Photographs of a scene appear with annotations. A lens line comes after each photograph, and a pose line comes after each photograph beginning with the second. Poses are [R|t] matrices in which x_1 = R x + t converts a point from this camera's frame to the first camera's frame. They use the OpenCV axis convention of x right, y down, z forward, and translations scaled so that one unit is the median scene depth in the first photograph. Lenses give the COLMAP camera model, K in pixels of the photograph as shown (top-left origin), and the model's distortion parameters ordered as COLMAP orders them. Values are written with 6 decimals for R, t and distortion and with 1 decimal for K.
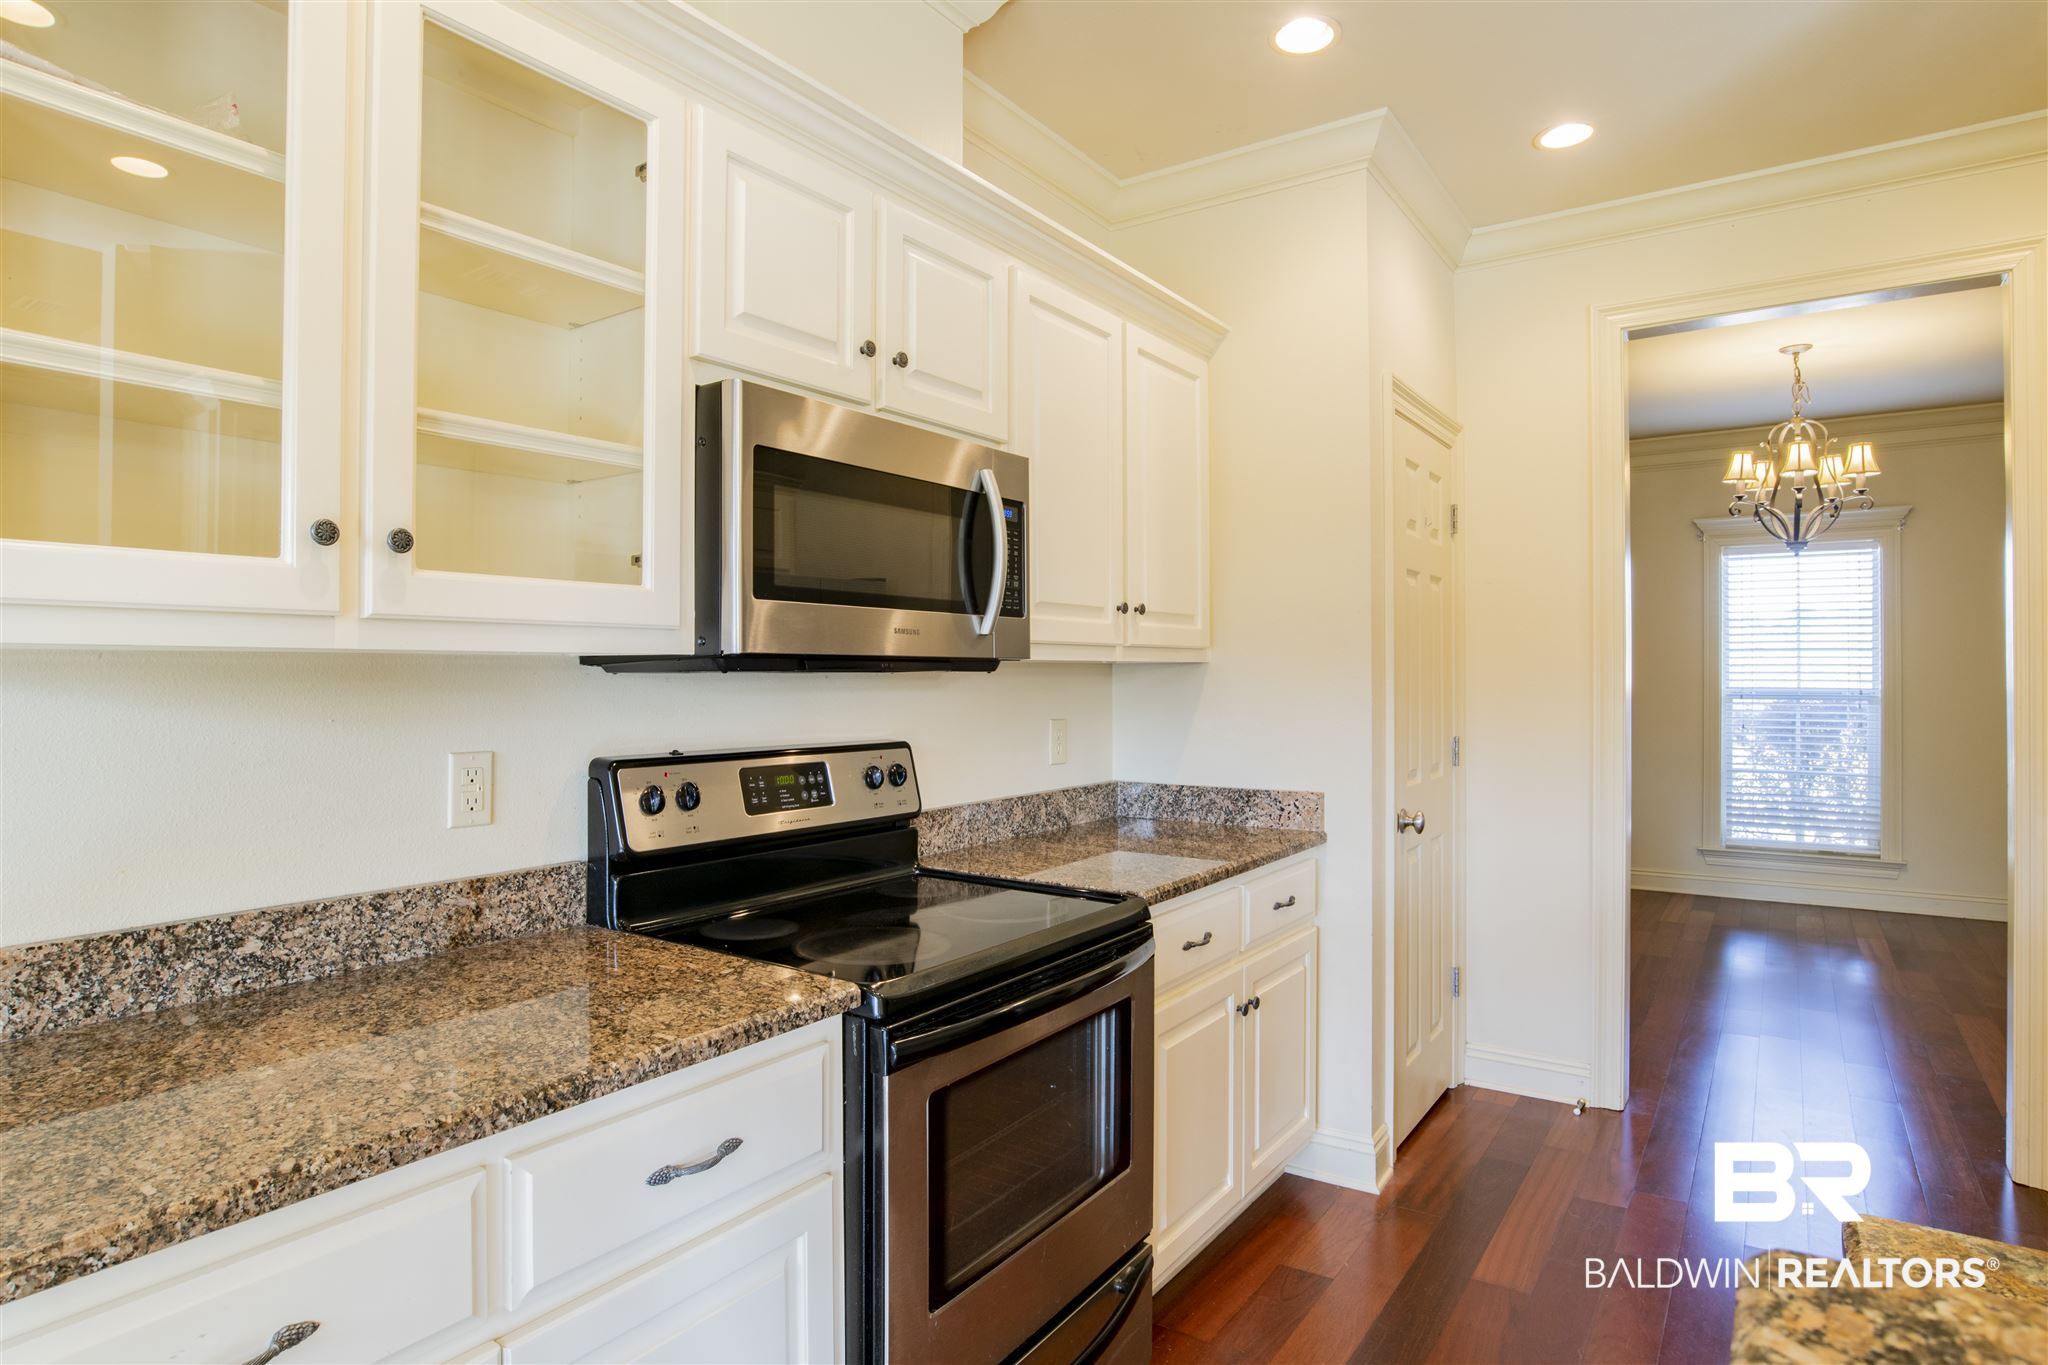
lens RADIAL K [[1130.0, 0, 1024.0], [0, 1130.0, 682.5], [0, 0, 1]] dist [-0.028750, 0.000678]
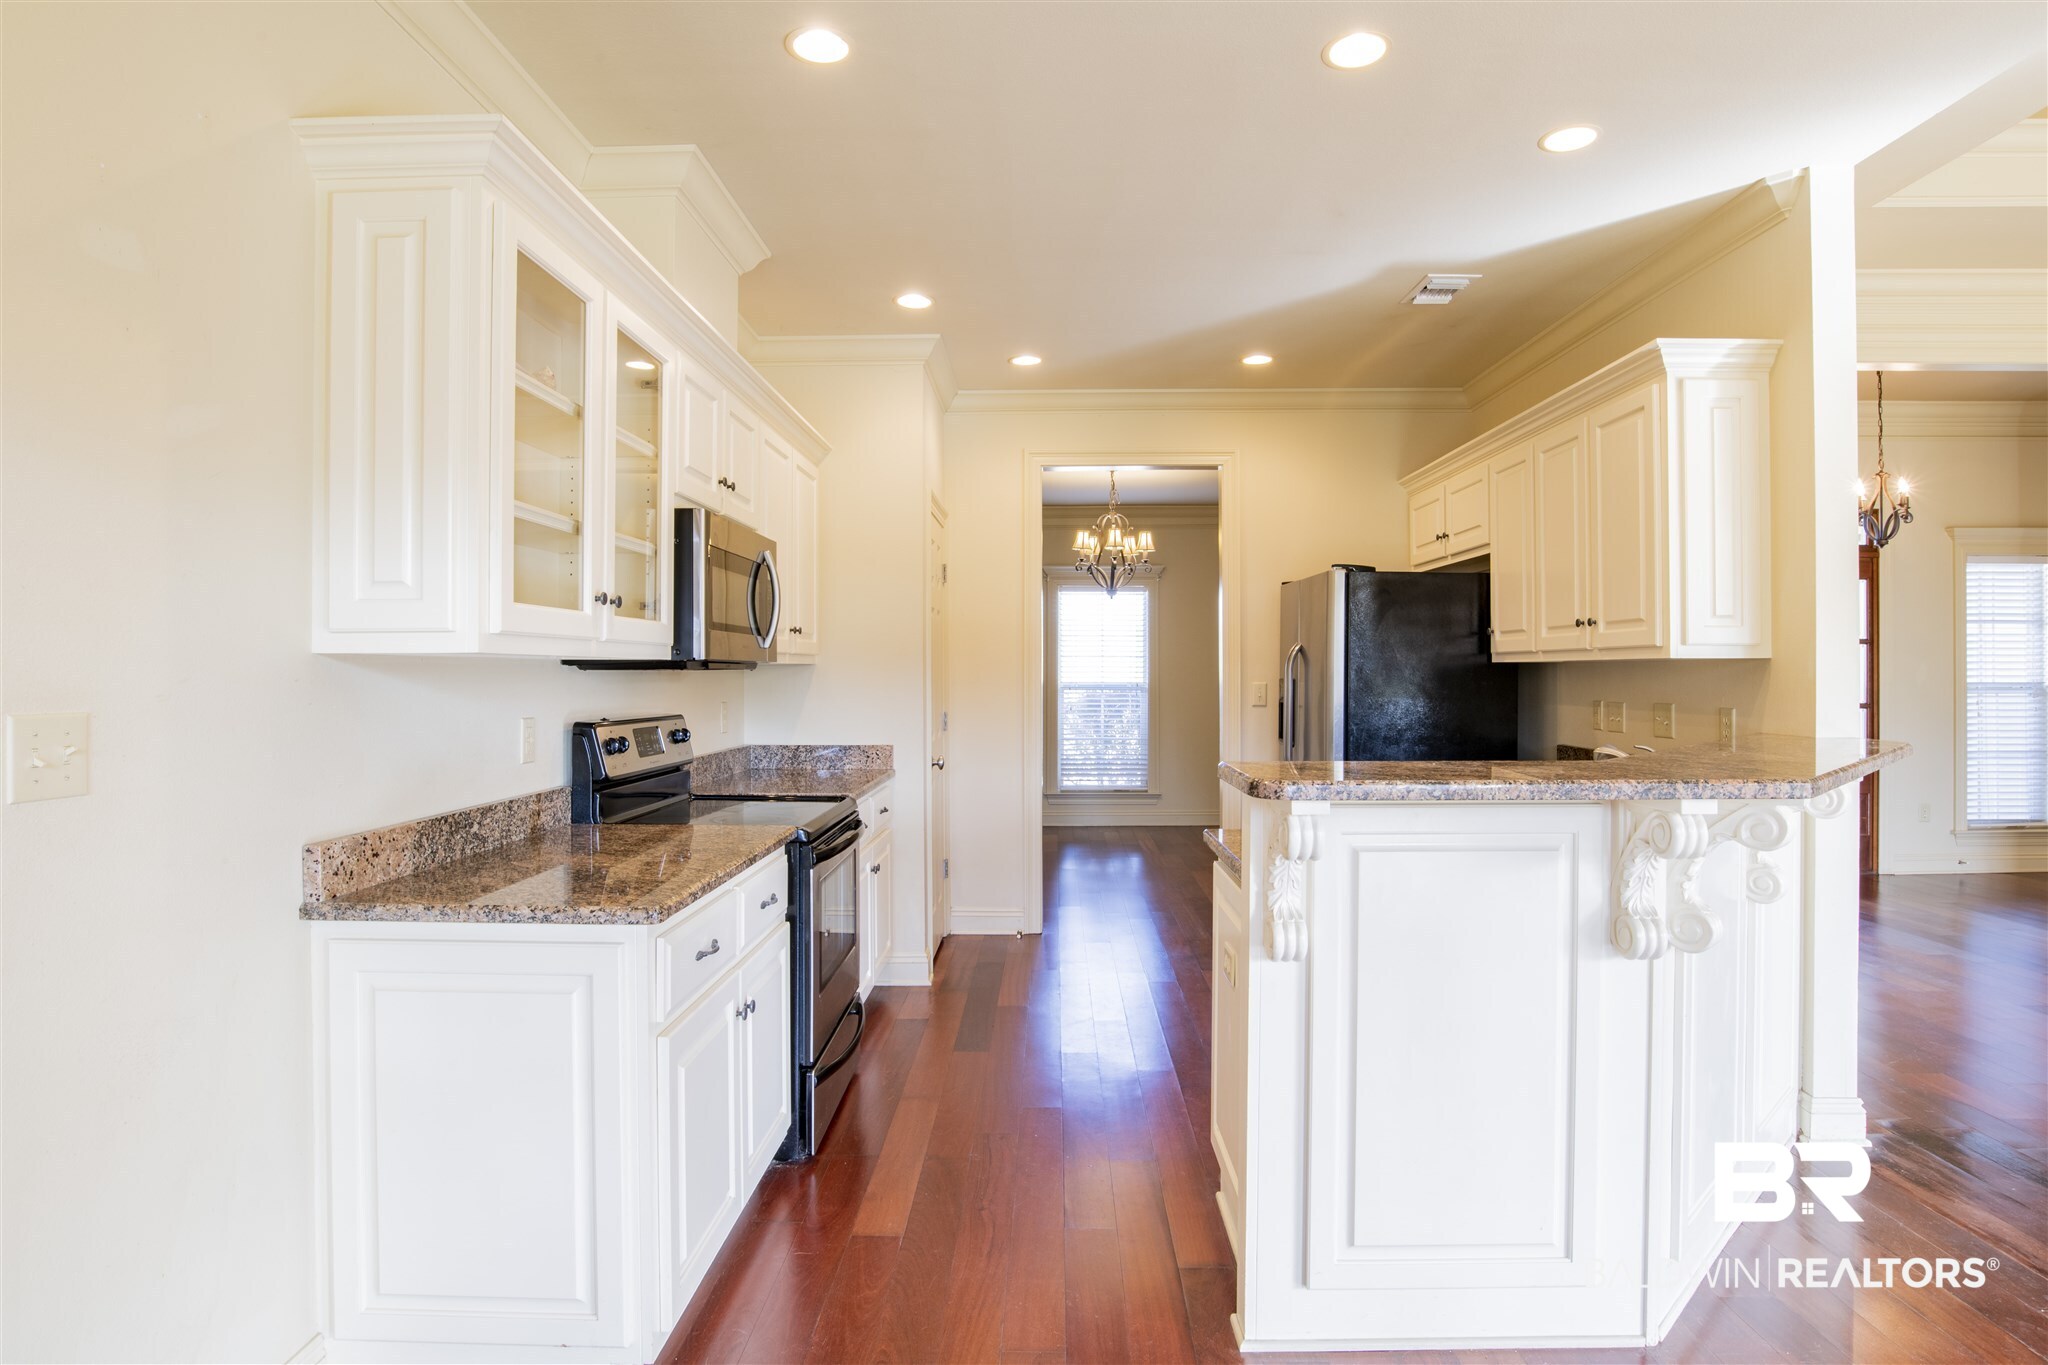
lens RADIAL K [[1130.0, 0, 1024.0], [0, 1130.0, 682.5], [0, 0, 1]] dist [-0.028750, 0.000678]
pose [[0.840014, -0.005609, 0.542536, -0.547600], [0.004779, 0.999984, 0.002938, 0.005965], [-0.542543, 0.000125, 0.840028, -0.552385]]
